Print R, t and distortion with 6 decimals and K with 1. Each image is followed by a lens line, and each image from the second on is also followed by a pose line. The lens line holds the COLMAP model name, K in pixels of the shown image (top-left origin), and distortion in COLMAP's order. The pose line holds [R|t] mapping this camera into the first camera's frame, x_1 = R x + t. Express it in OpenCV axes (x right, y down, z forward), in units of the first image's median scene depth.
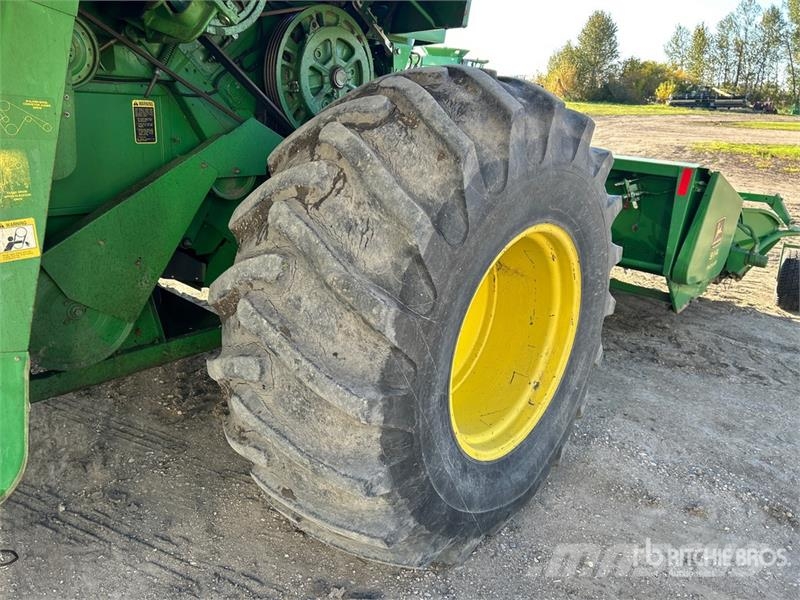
lens RADIAL K [[599.0, 0, 397.7], [0, 599.0, 303.1], [0, 0, 1]] dist [0.053175, -0.052214]
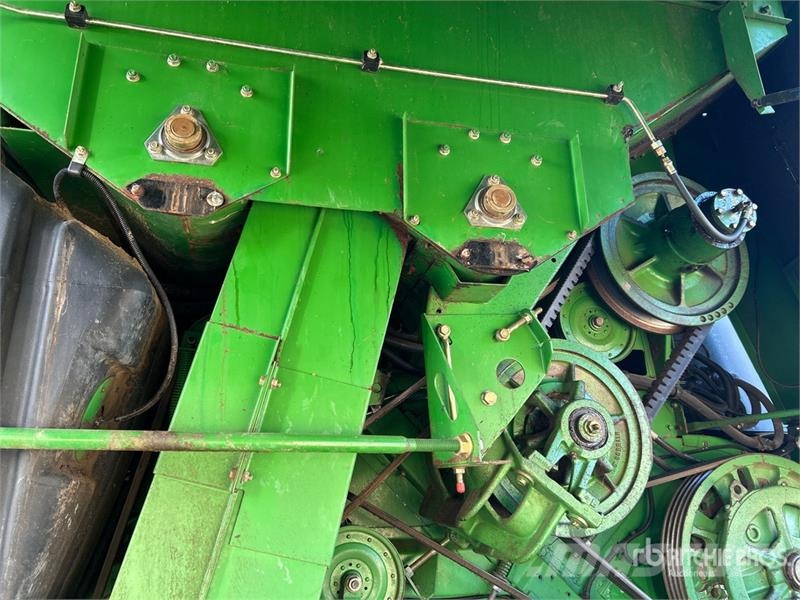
lens RADIAL K [[599.0, 0, 395.8], [0, 599.0, 304.7], [0, 0, 1]] dist [0.053175, -0.052214]
pose [[0.808150, -0.242340, -0.536810, -0.038099], [-0.135921, 0.810088, -0.570335, -0.195738], [0.573079, 0.533880, 0.621734, 0.286171]]
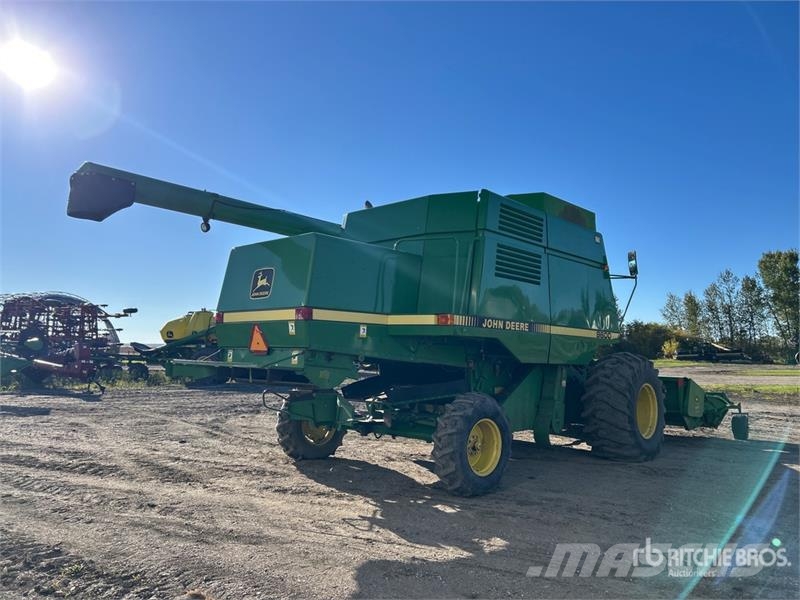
lens RADIAL K [[599.0, 0, 420.4], [0, 599.0, 308.0], [0, 0, 1]] dist [0.053175, -0.052214]
pose [[0.999375, -0.034944, 0.005275, -0.675155], [0.034099, 0.914255, -0.403701, 0.516389], [0.009284, 0.403629, 0.914876, -1.569001]]
